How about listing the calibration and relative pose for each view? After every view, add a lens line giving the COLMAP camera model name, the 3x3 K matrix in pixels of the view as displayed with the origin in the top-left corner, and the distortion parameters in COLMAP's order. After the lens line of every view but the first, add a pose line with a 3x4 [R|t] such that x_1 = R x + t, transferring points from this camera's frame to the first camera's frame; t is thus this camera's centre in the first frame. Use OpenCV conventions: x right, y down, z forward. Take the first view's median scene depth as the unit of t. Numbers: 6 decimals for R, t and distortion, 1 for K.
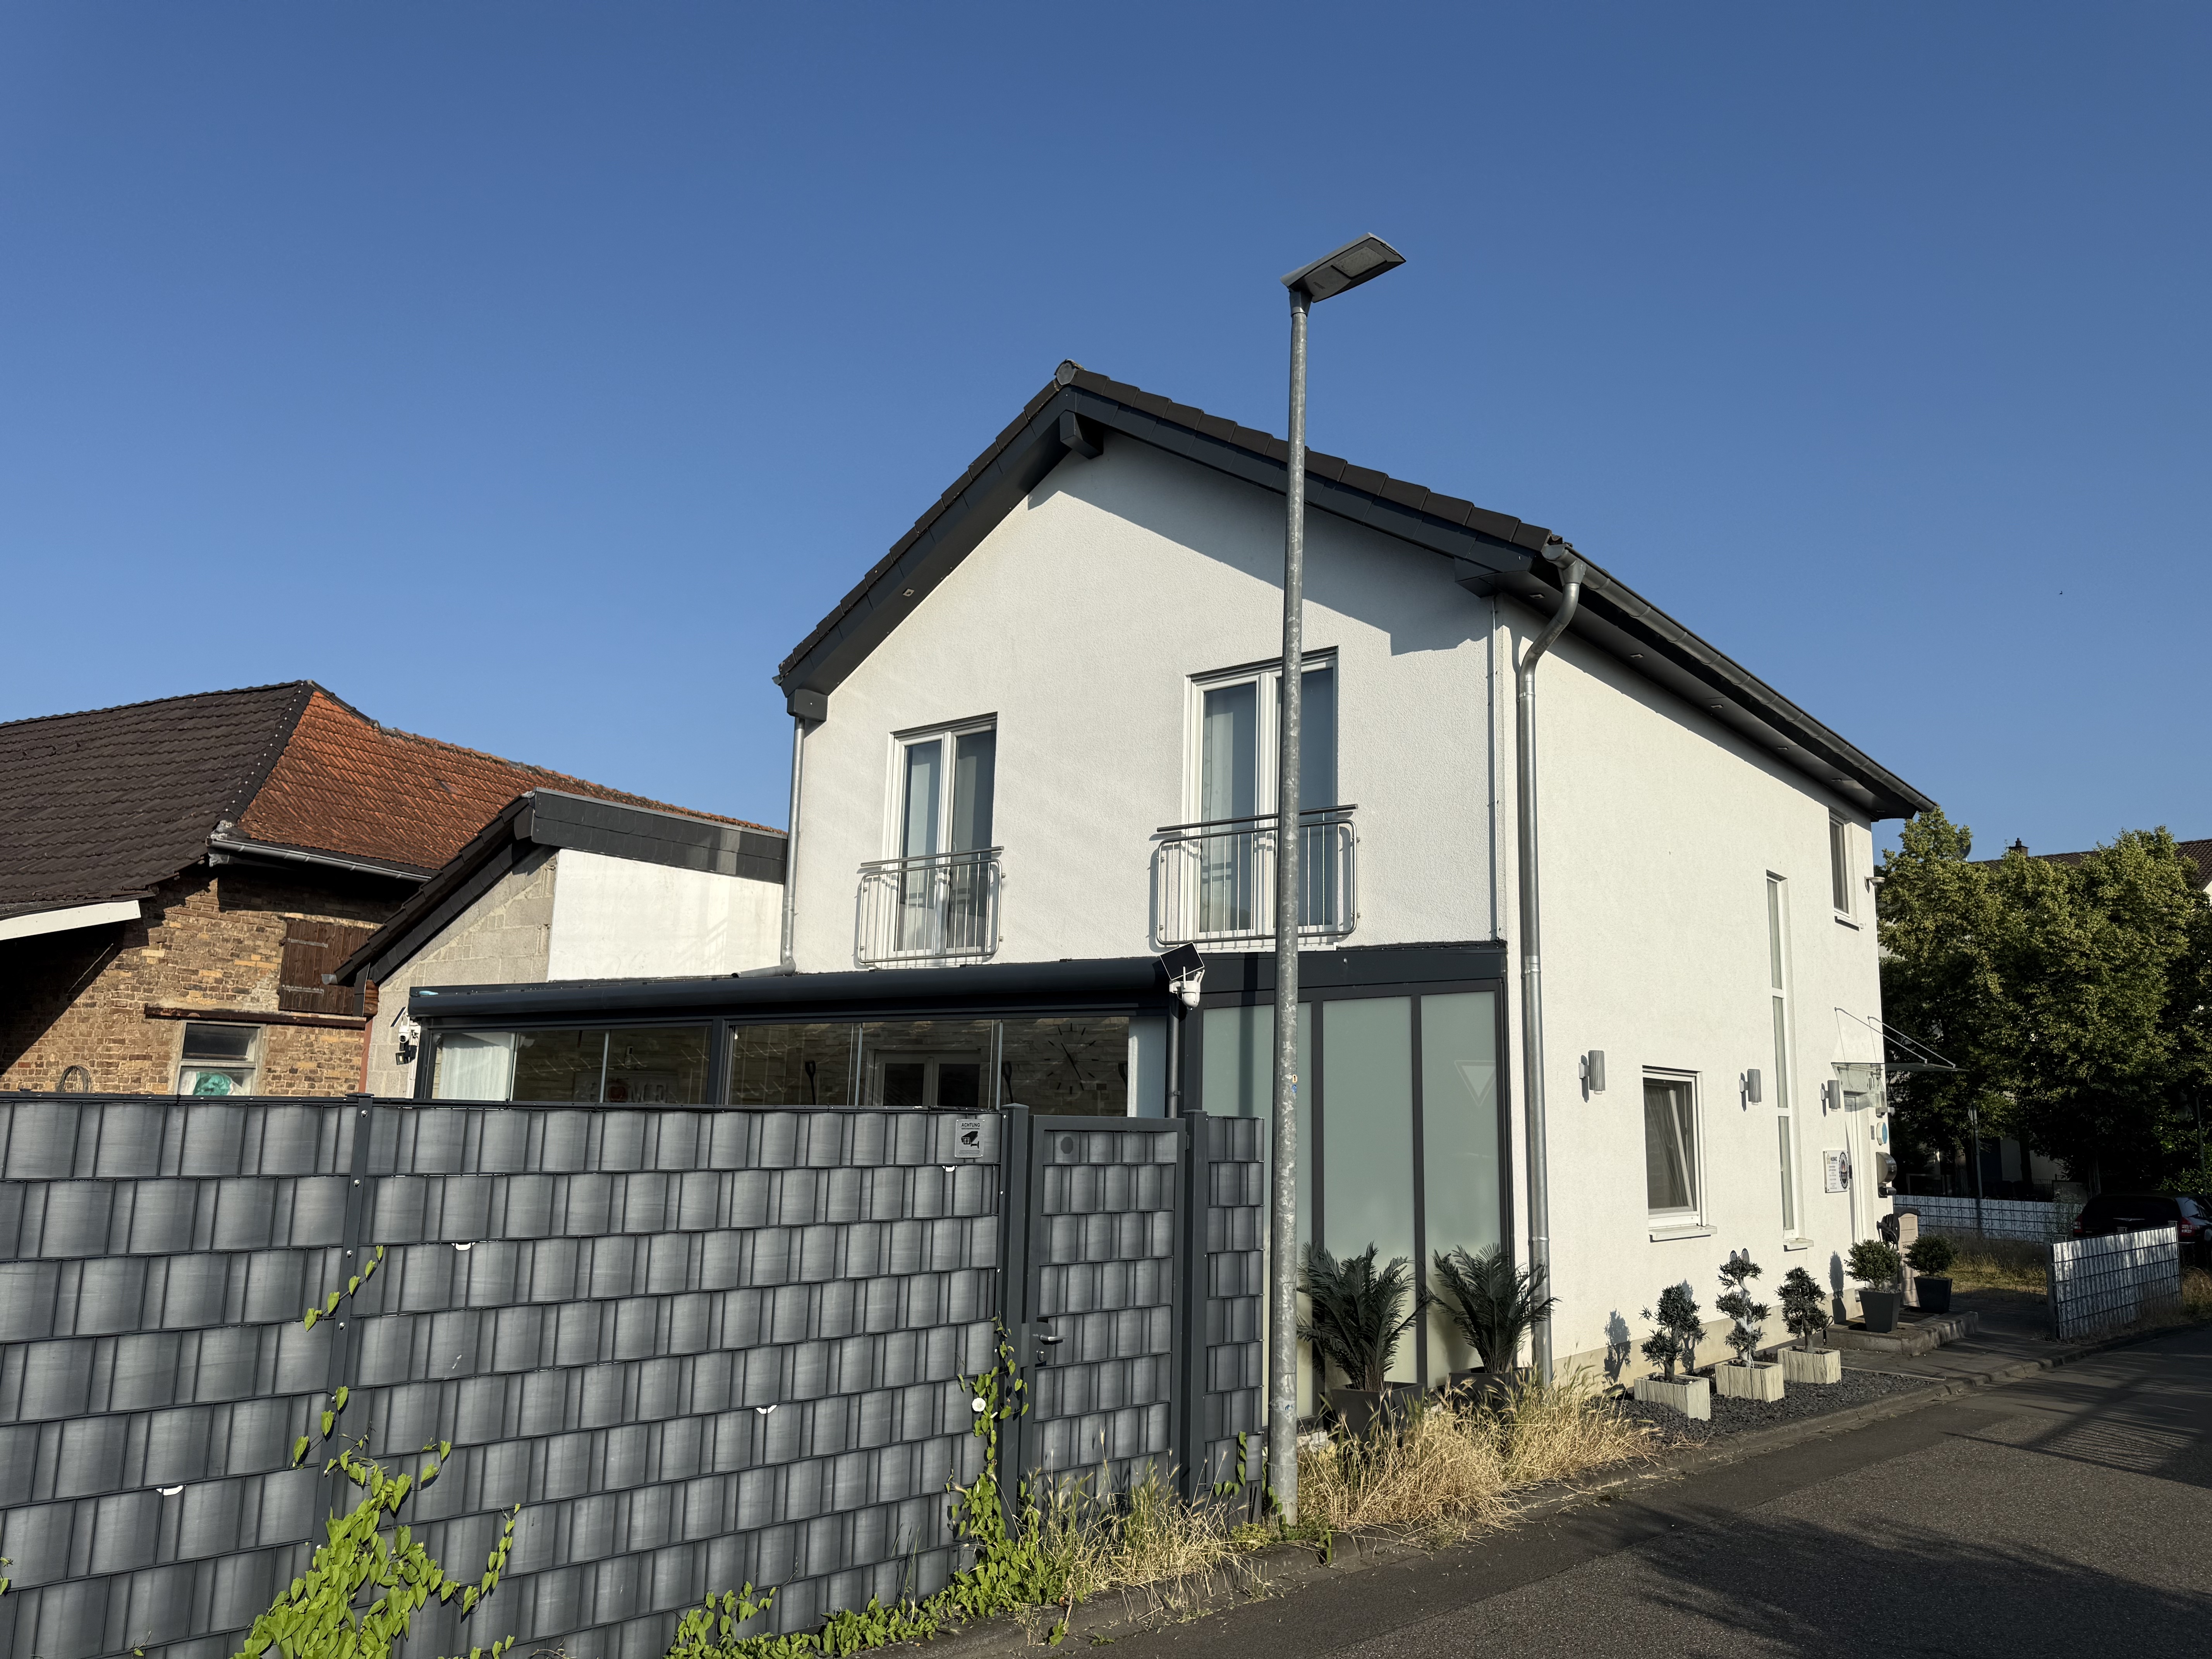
lens RADIAL K [[1577.8, 0, 1123.5], [0, 1577.8, 876.2], [0, 0, 1]] dist [0.057157, -0.052154]
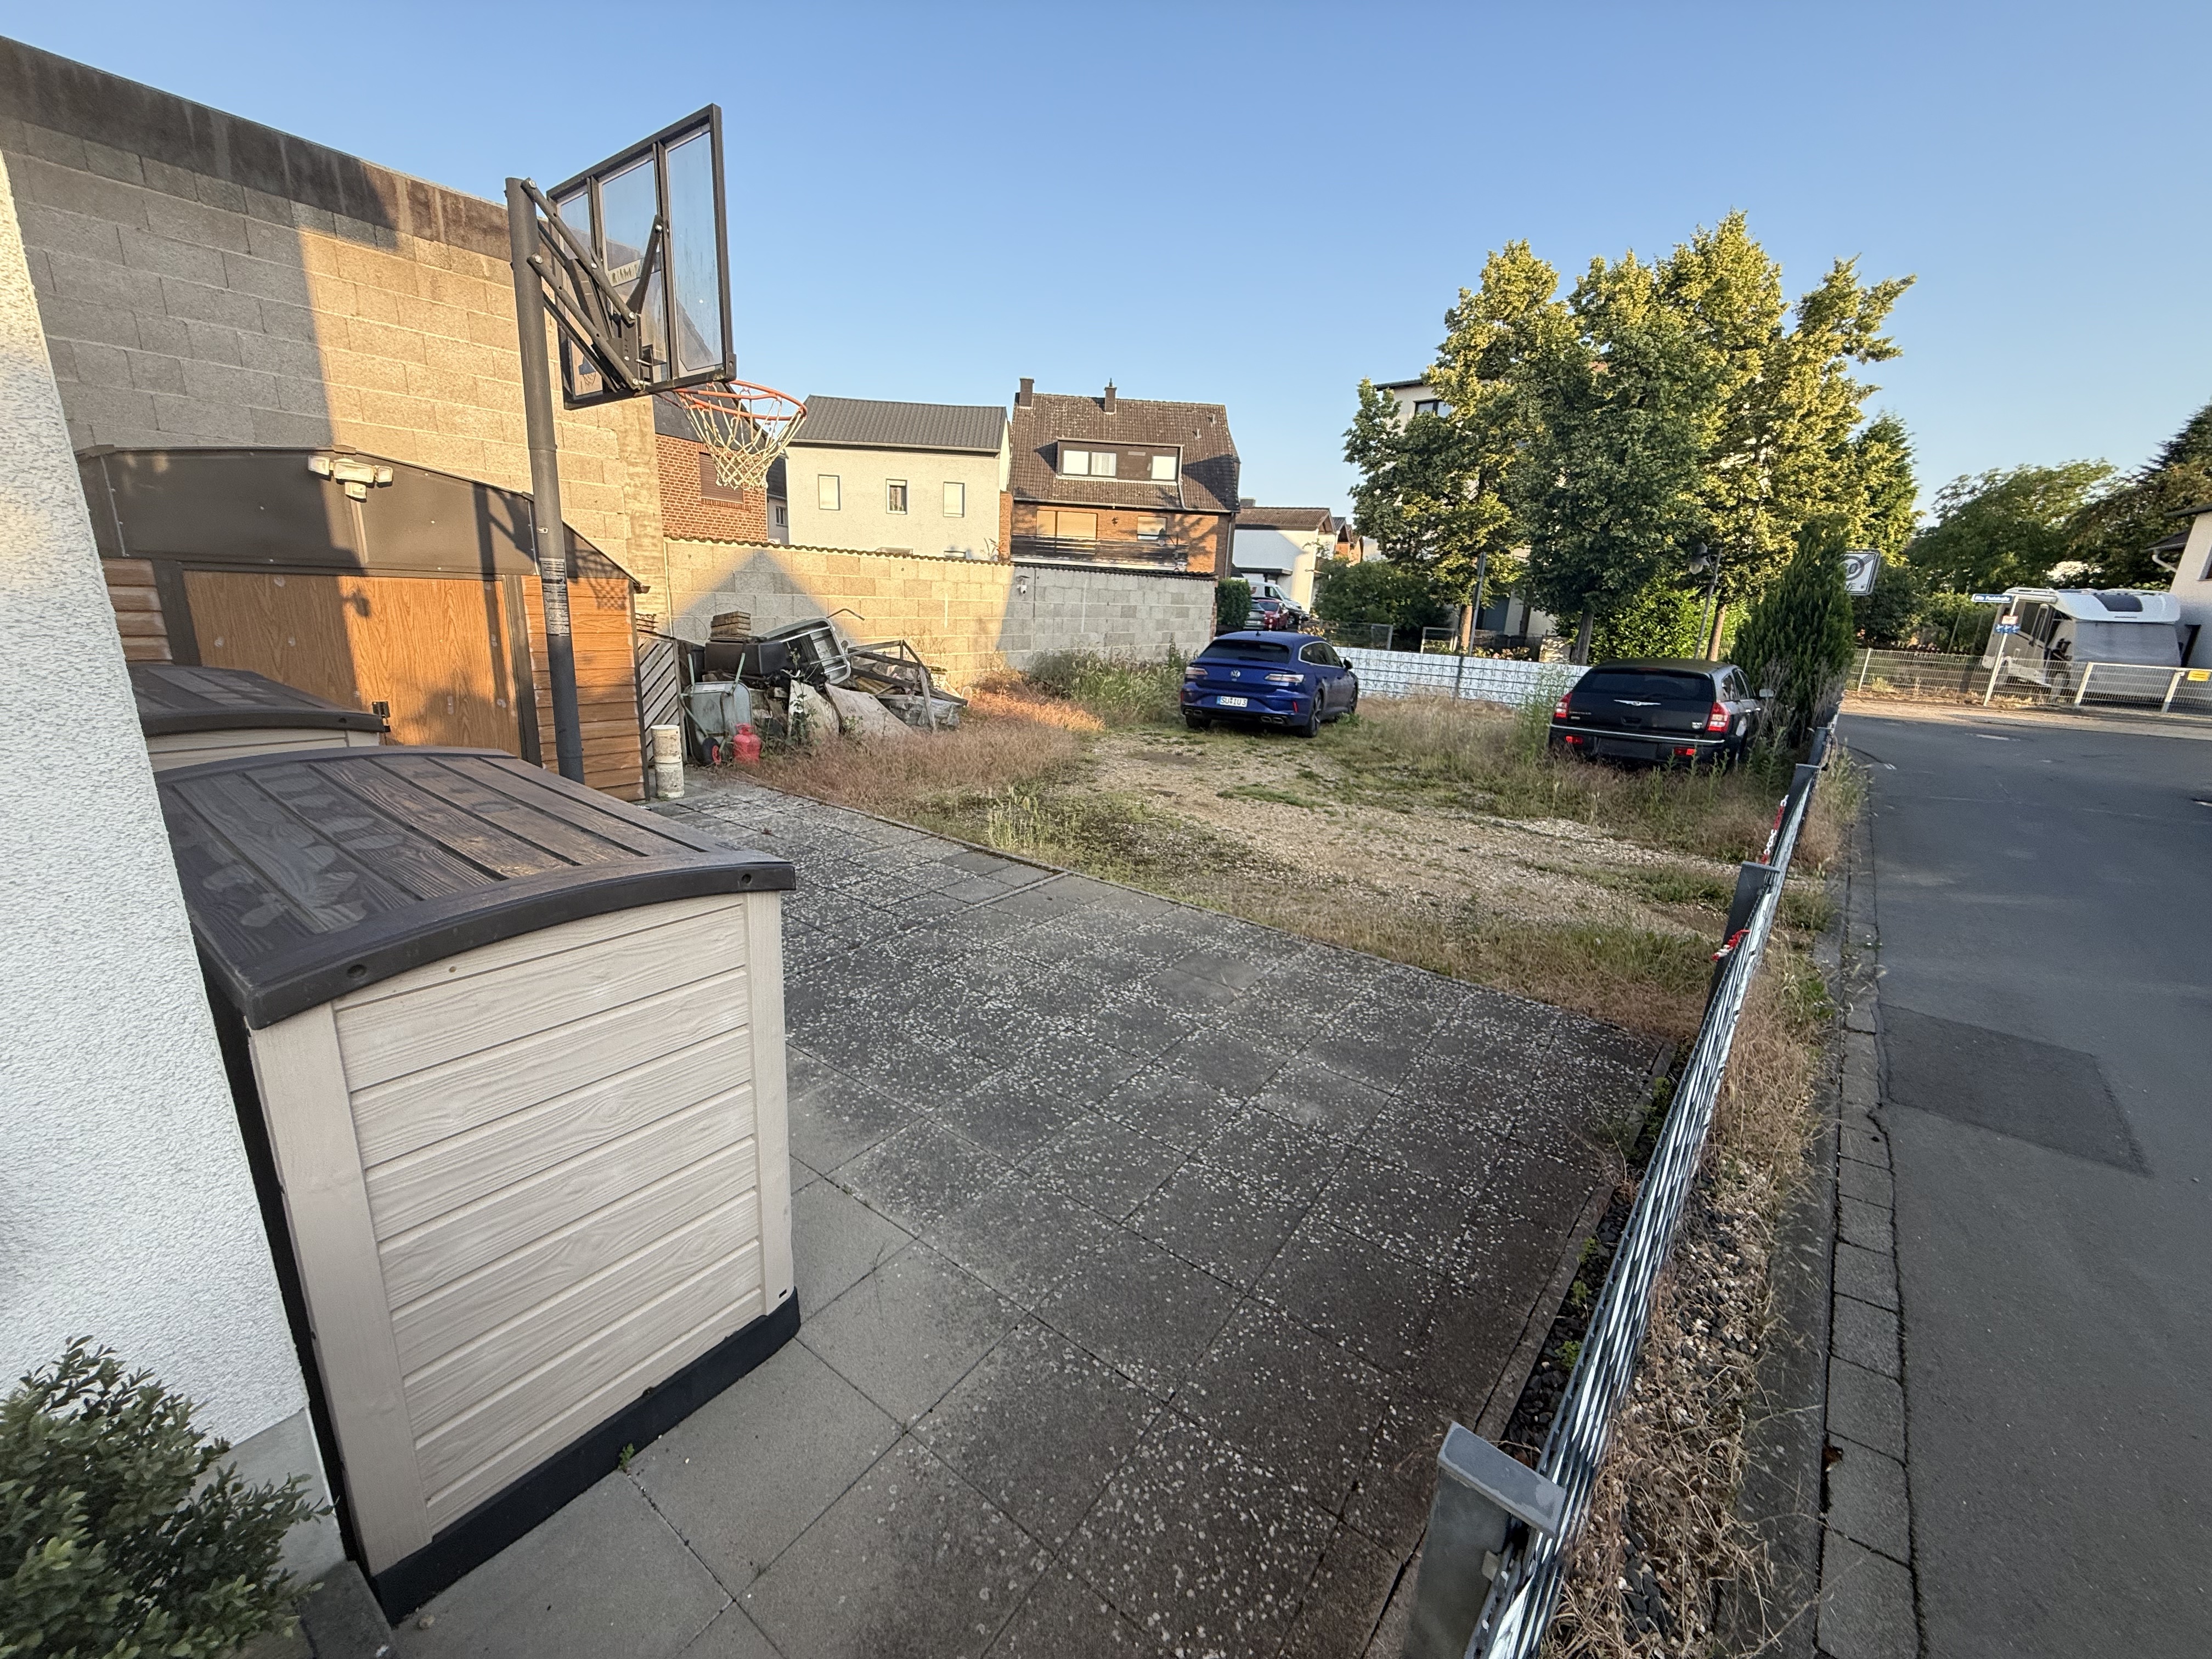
lens RADIAL K [[875.5, 0, 1105.8], [0, 875.5, 872.4], [0, 0, 1]] dist [-0.001855, 0.001507]
pose [[0.997827, -0.002059, 0.065861, 0.280482], [-0.027753, 0.893407, 0.448390, 0.087753], [-0.059764, -0.449243, 0.891409, 0.479614]]
